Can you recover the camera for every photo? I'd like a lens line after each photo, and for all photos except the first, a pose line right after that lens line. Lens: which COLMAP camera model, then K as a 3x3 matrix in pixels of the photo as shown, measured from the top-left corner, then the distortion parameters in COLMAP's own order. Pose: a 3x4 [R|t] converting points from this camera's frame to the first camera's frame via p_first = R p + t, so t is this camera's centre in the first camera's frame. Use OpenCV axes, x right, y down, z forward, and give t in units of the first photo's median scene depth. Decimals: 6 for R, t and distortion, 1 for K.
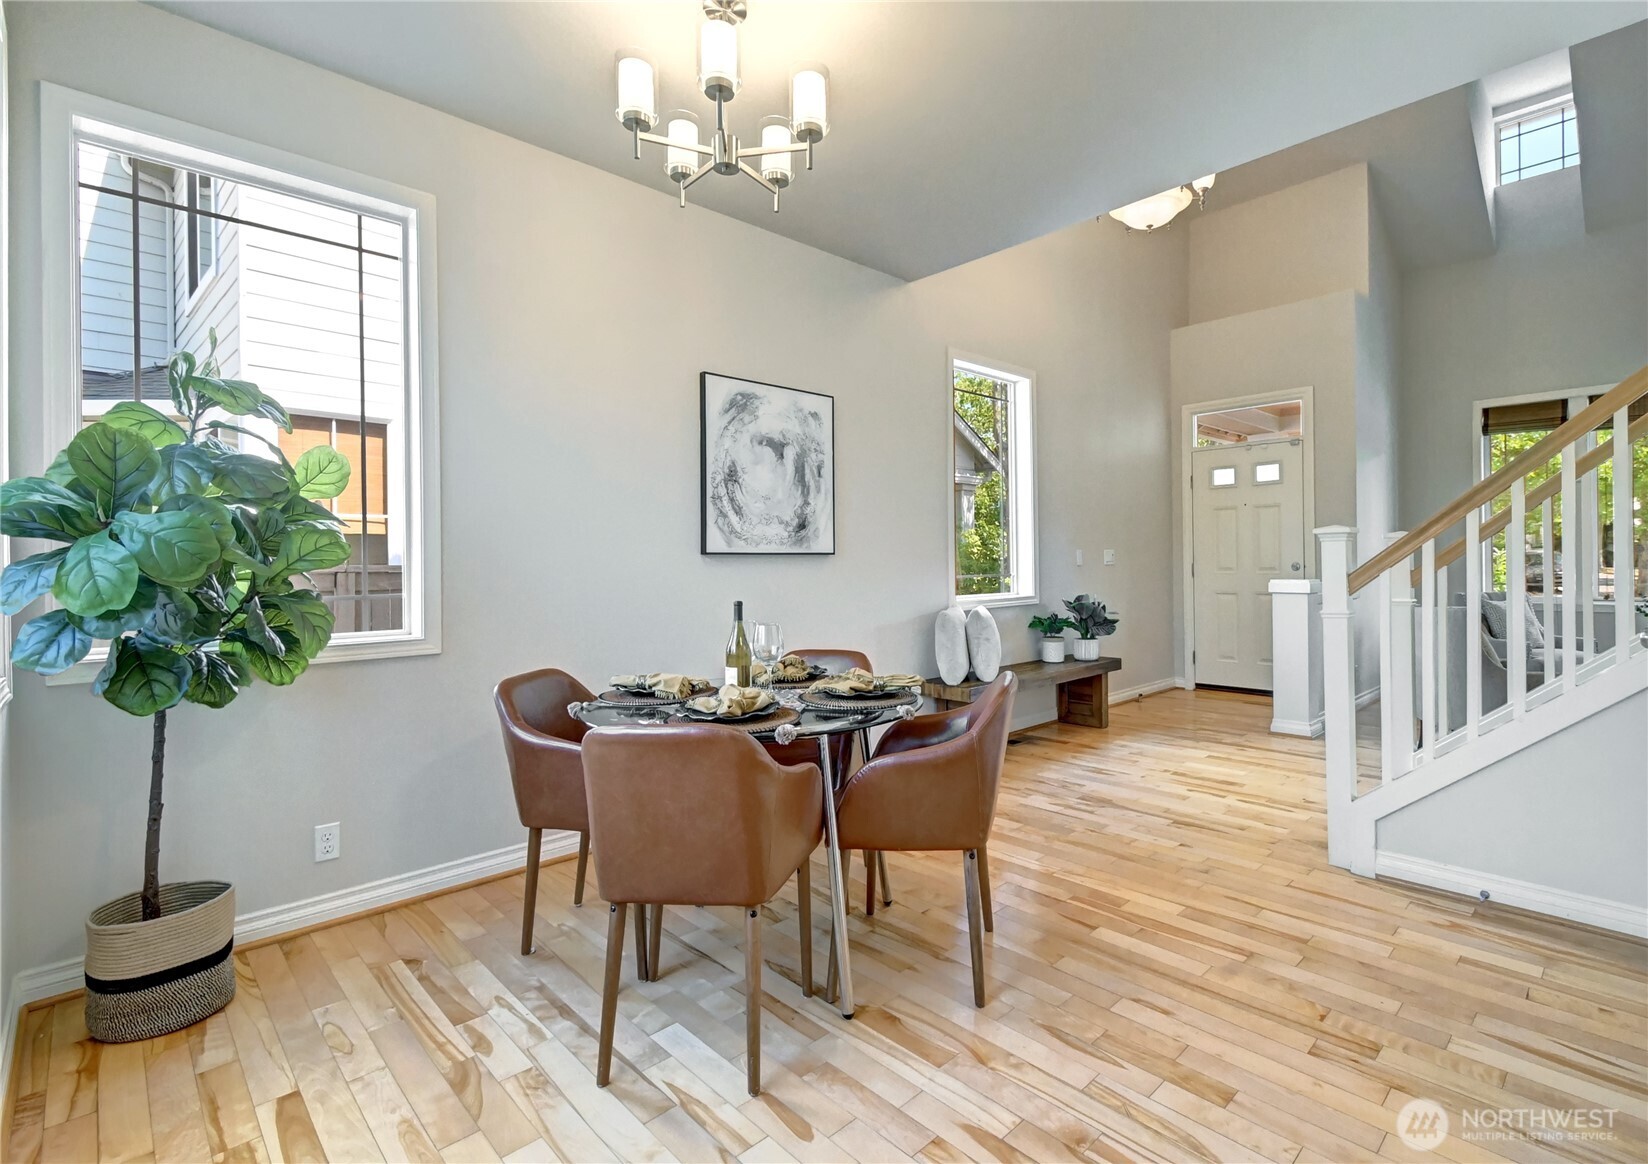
lens RADIAL K [[823.1, 0, 825.9], [0, 823.1, 556.6], [0, 0, 1]] dist [-0.000048, 0.000019]
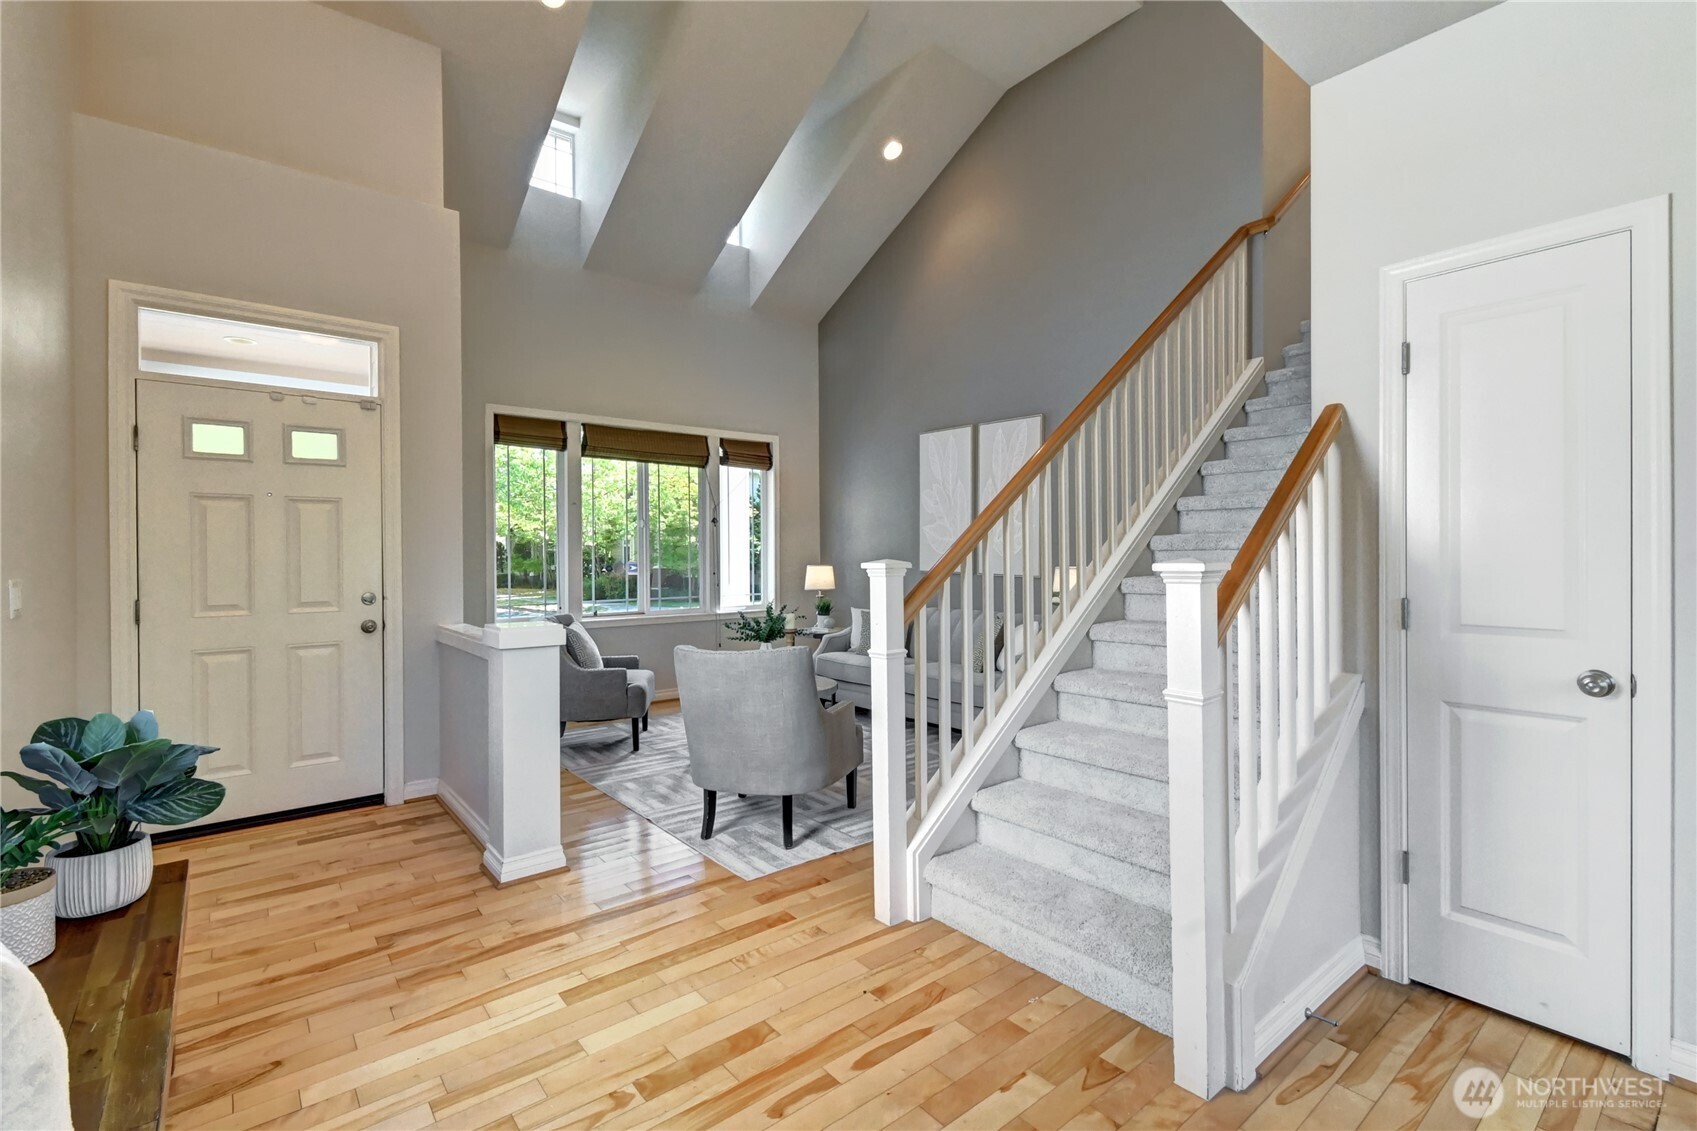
lens RADIAL K [[728.2, 0, 854.9], [0, 728.2, 560.4], [0, 0, 1]] dist [0.000660, 0.000125]
pose [[0.052083, 0.009225, 0.998600, 0.025644], [0.003745, 0.999948, -0.009433, -0.011077], [-0.998636, 0.004231, 0.052046, 0.588024]]
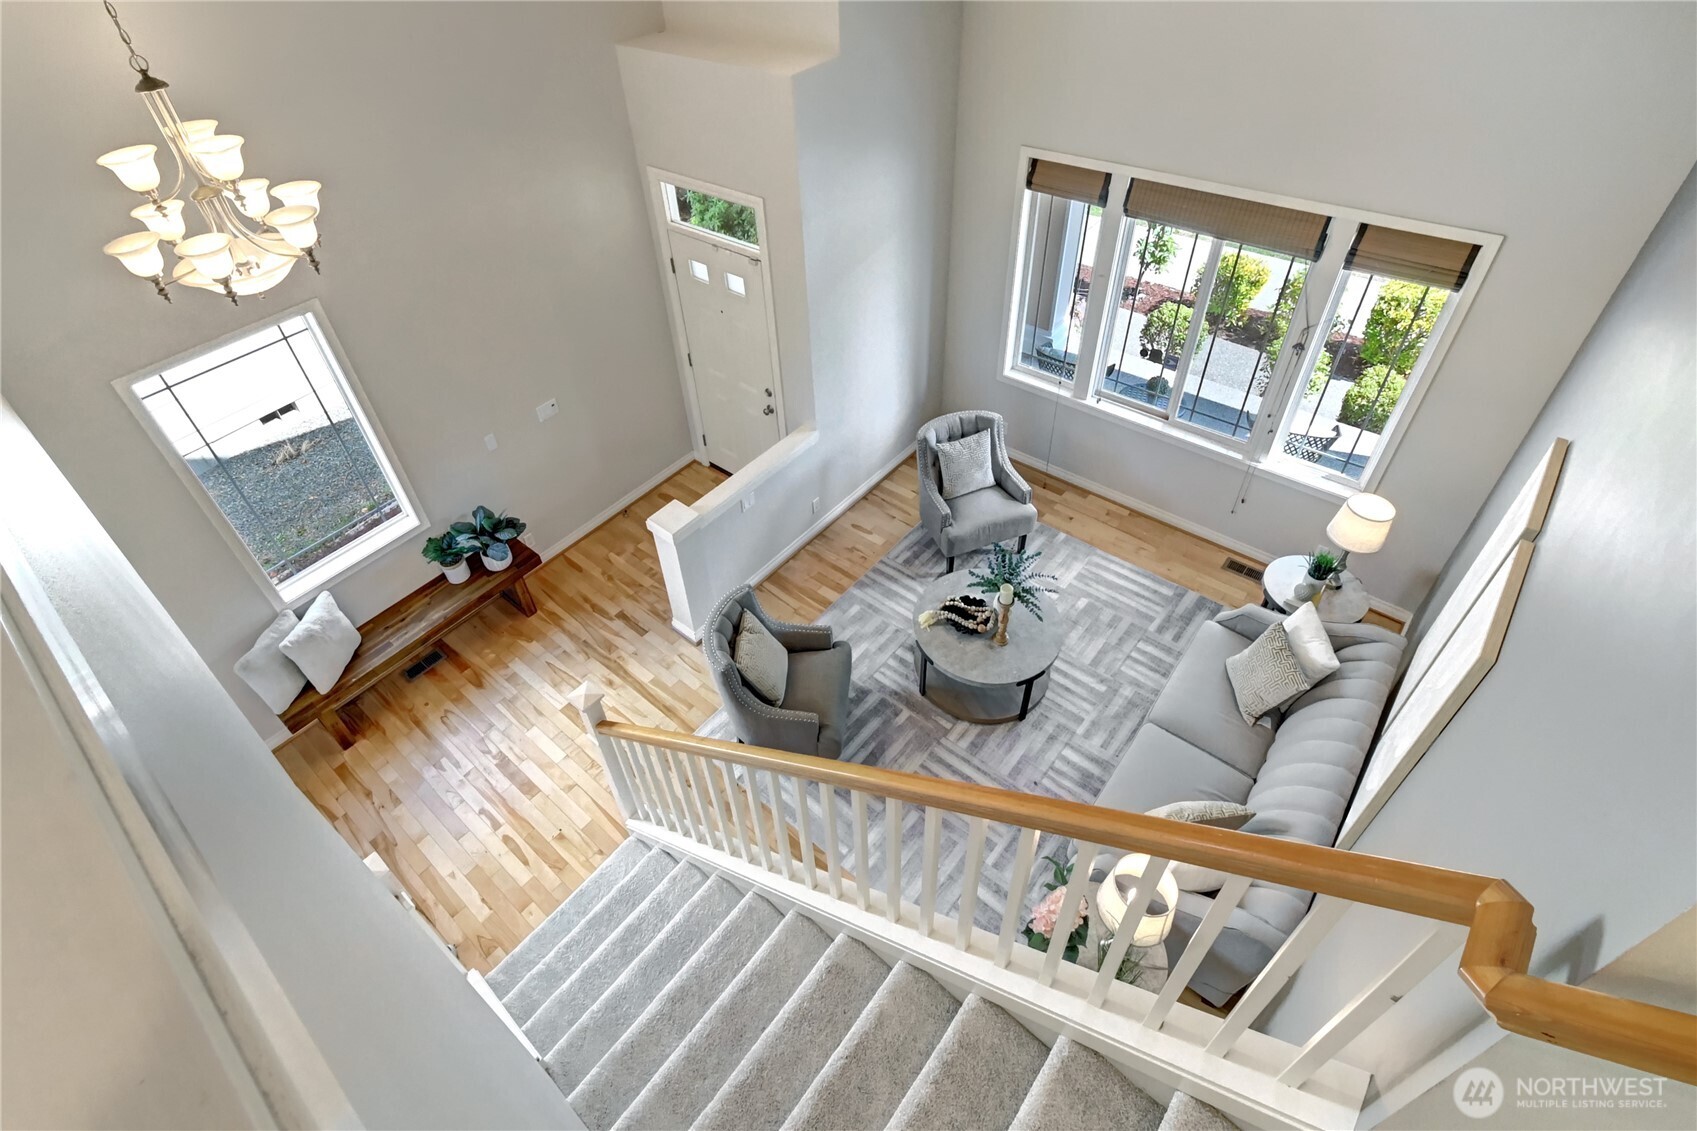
lens RADIAL K [[865.8, 0, 846.4], [0, 865.8, 526.4], [0, 0, 1]] dist [0.001073, 0.000139]
pose [[0.990532, -0.105500, 0.087842, 0.554166], [0.019922, 0.743553, 0.668380, -0.505492], [-0.135830, -0.660302, 0.738615, 0.192621]]
